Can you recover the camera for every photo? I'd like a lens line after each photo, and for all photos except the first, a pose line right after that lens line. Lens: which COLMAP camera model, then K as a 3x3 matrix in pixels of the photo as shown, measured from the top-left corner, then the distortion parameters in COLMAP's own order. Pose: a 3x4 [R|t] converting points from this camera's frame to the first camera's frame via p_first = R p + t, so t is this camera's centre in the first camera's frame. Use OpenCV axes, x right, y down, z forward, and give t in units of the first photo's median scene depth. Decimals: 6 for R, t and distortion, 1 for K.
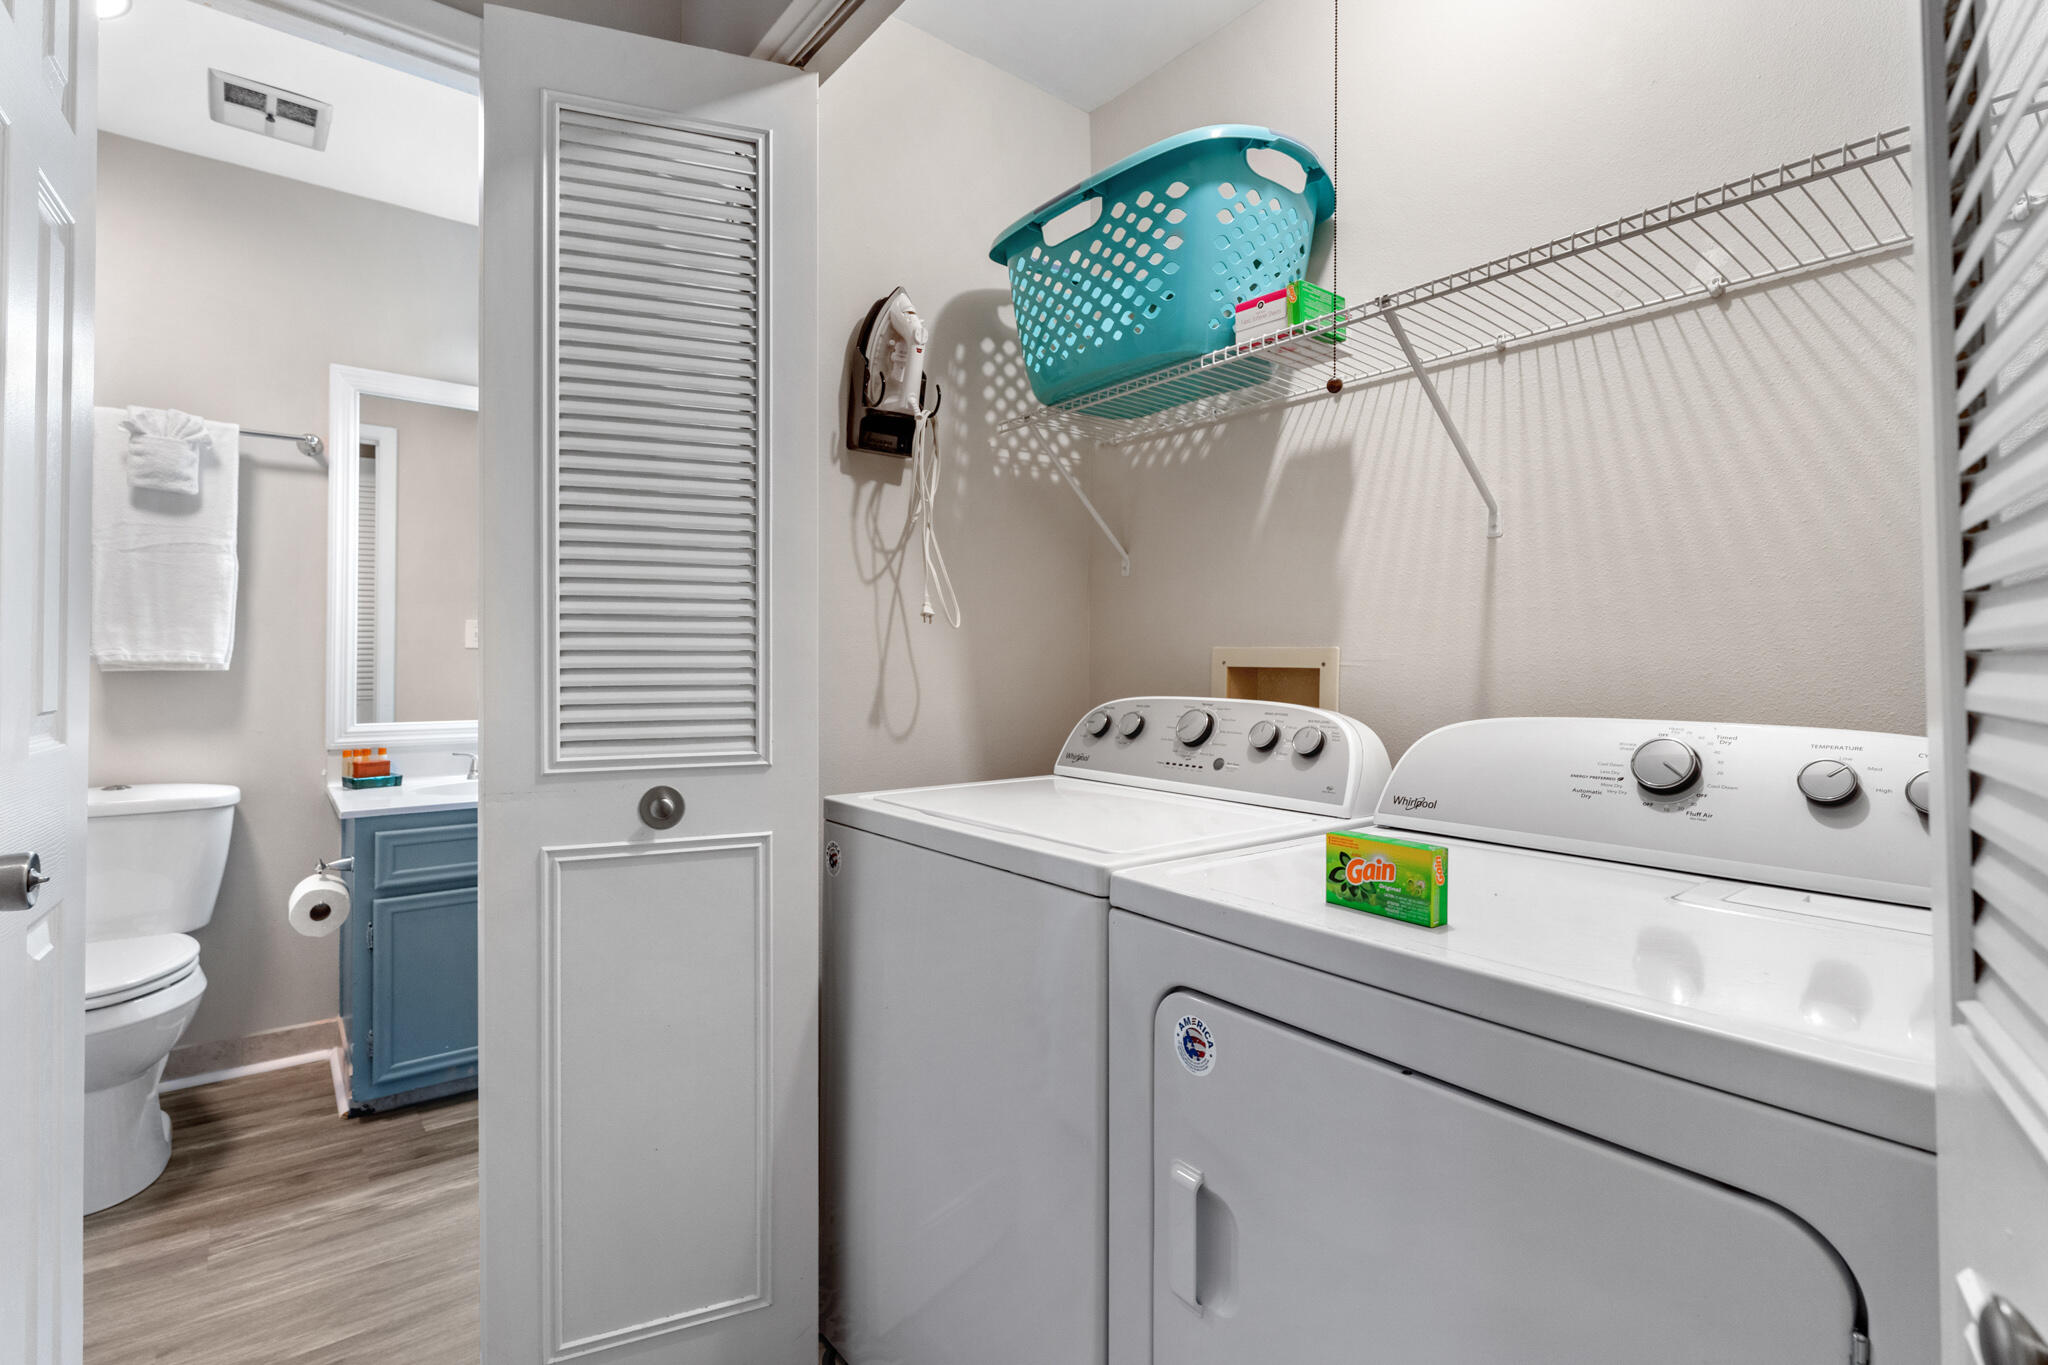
lens RADIAL K [[943.6, 0, 1020.1], [0, 943.6, 663.8], [0, 0, 1]] dist [-0.005788, 0.000257]
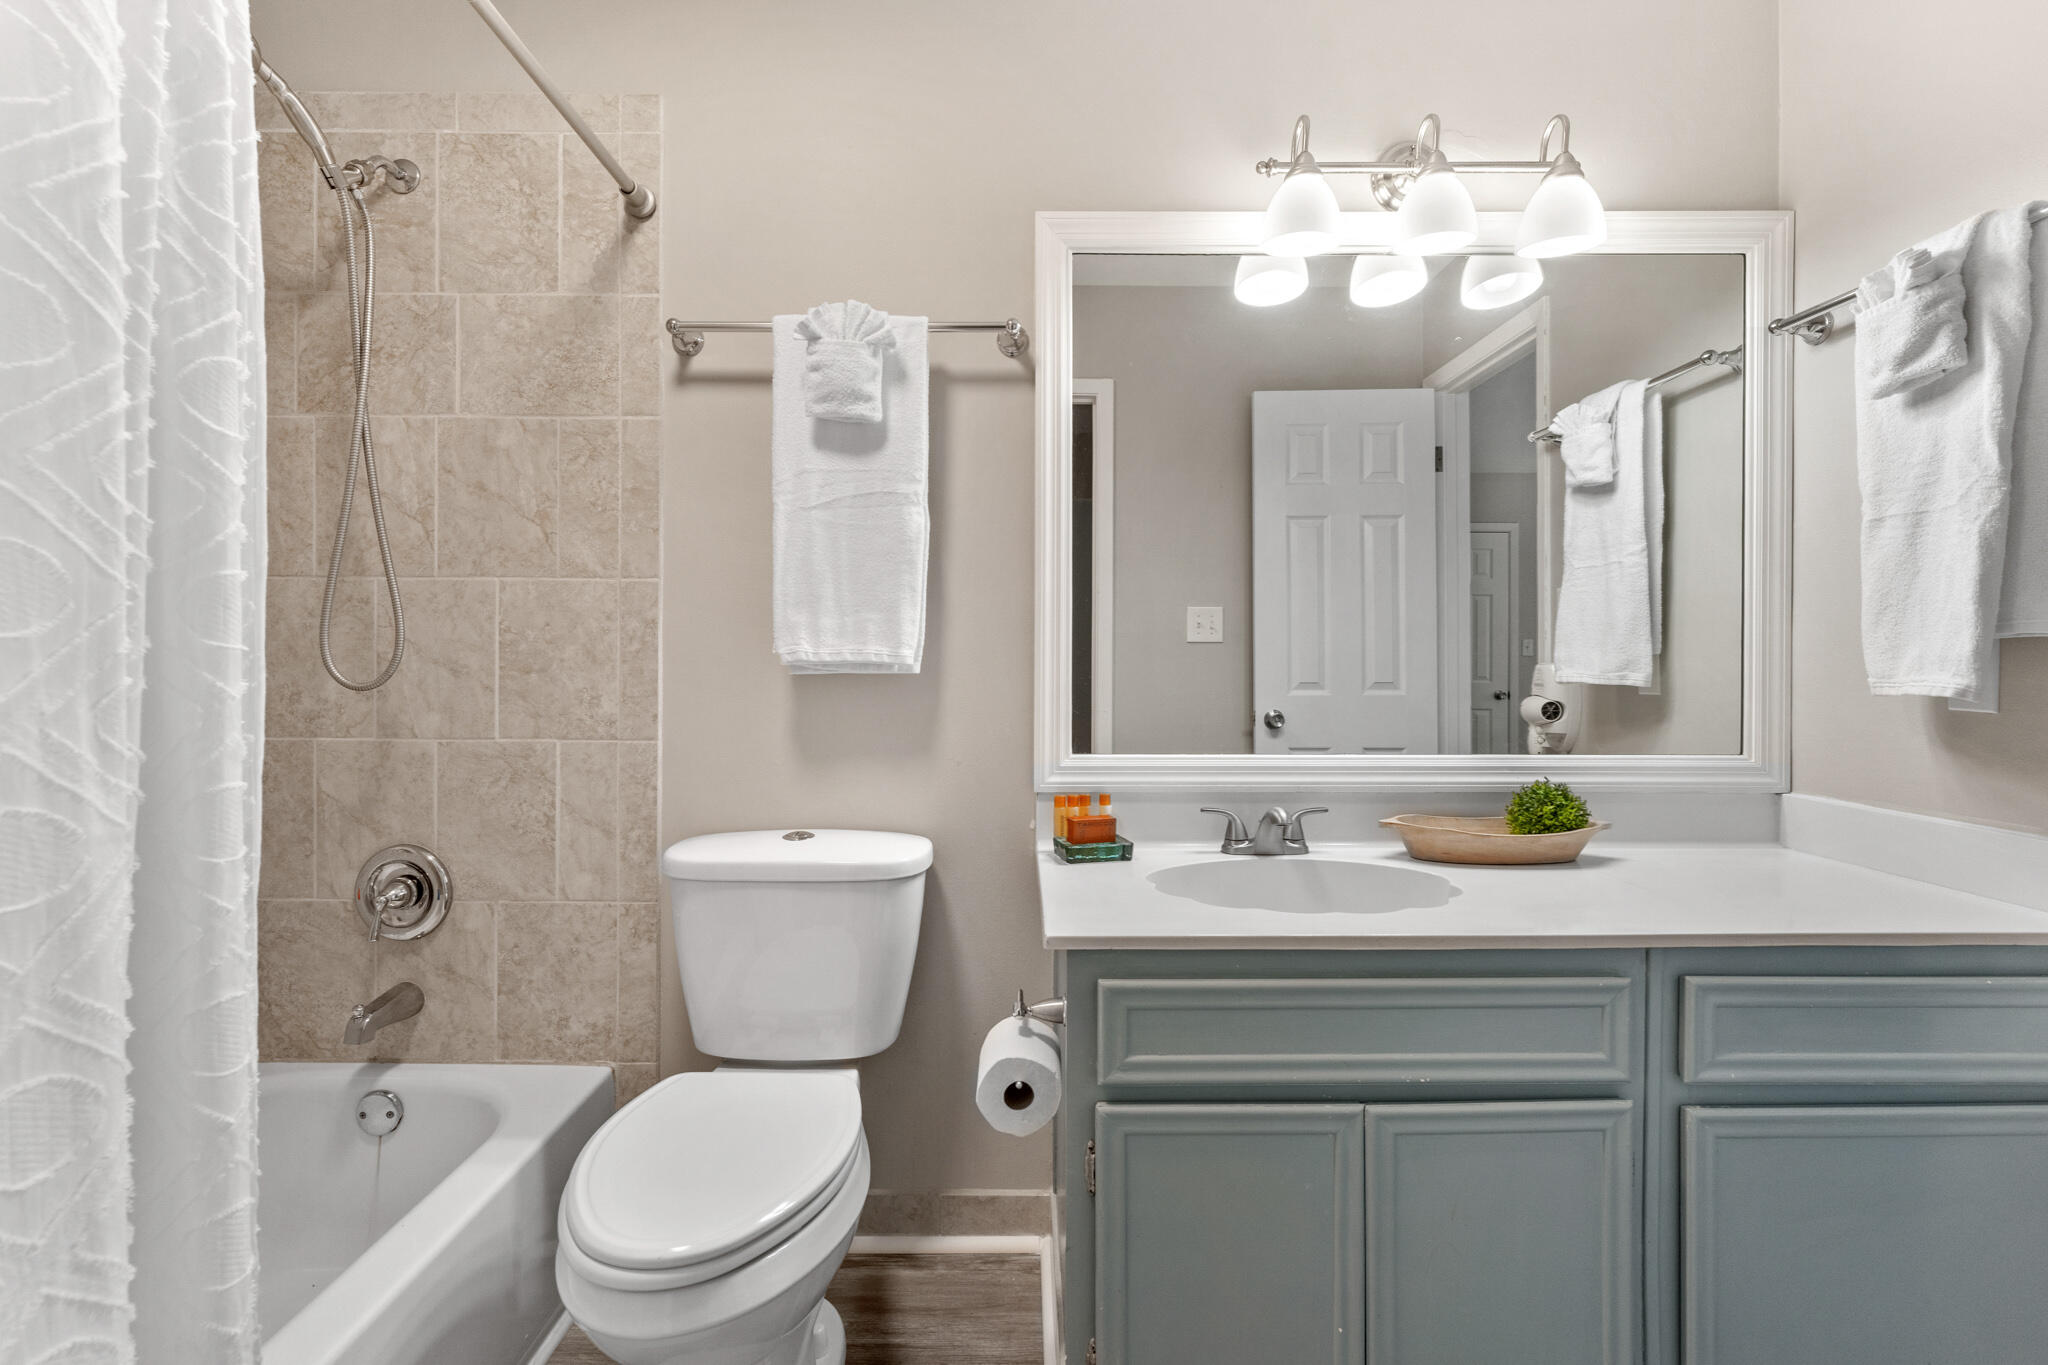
lens RADIAL K [[917.4, 0, 1018.3], [0, 917.4, 682.8], [0, 0, 1]] dist [-0.001432, -0.000460]
pose [[0.777592, 0.006130, -0.628740, -0.368687], [0.006723, 0.999814, 0.018062, 0.001965], [0.628734, -0.018271, 0.777406, 0.532681]]
